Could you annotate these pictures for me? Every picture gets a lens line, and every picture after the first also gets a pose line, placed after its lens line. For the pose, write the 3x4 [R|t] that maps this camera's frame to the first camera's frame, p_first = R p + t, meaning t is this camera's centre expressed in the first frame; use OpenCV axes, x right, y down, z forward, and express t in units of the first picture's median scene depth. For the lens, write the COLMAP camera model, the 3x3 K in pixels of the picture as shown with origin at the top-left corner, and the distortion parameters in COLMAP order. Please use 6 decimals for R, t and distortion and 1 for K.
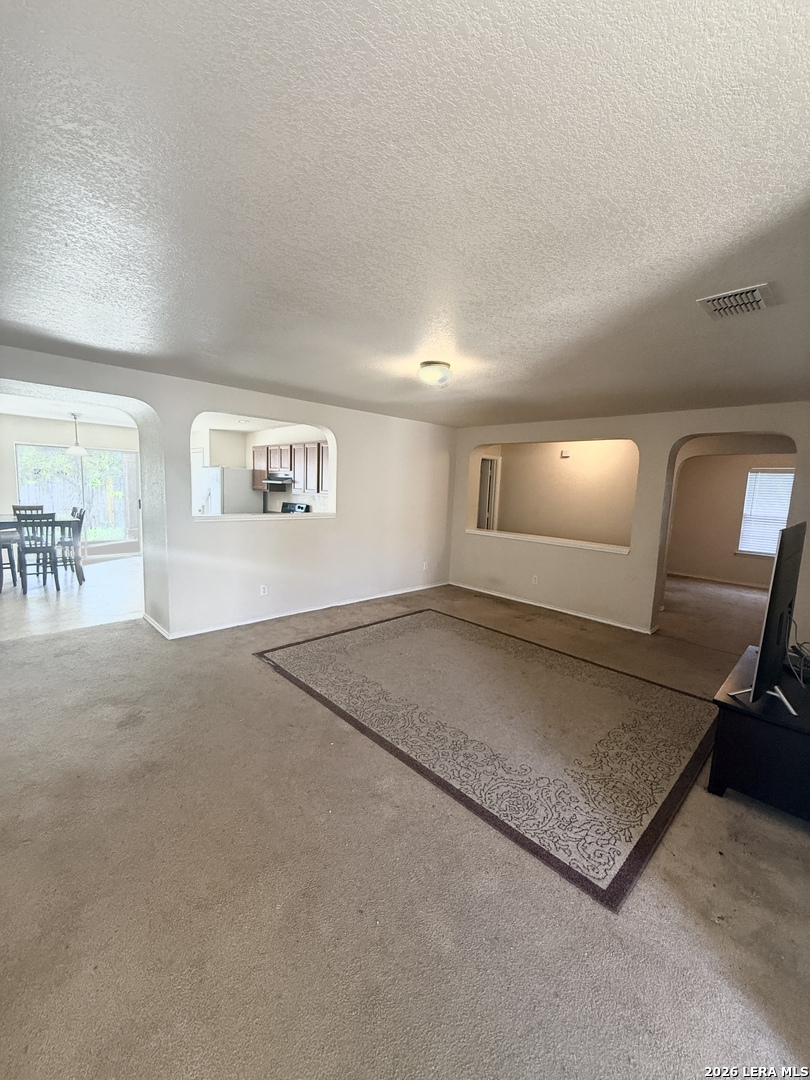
lens RADIAL K [[432.5, 0, 404.9], [0, 432.5, 539.9], [0, 0, 1]] dist [0.001121, 0.000602]
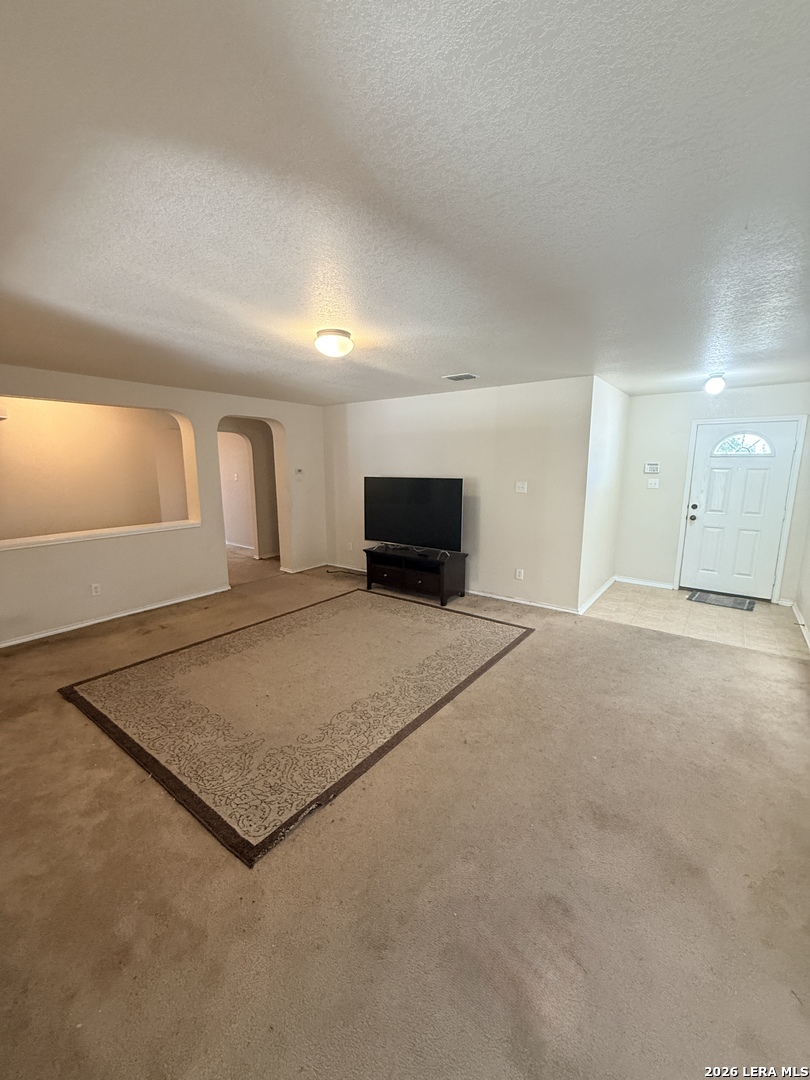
lens RADIAL K [[432.5, 0, 406.8], [0, 432.5, 537.2], [0, 0, 1]] dist [0.001121, 0.000602]
pose [[-0.161847, -0.210100, 0.964191, -0.771703], [0.126930, 0.964524, 0.231478, -0.158207], [-0.978619, 0.159848, -0.129438, 0.875993]]
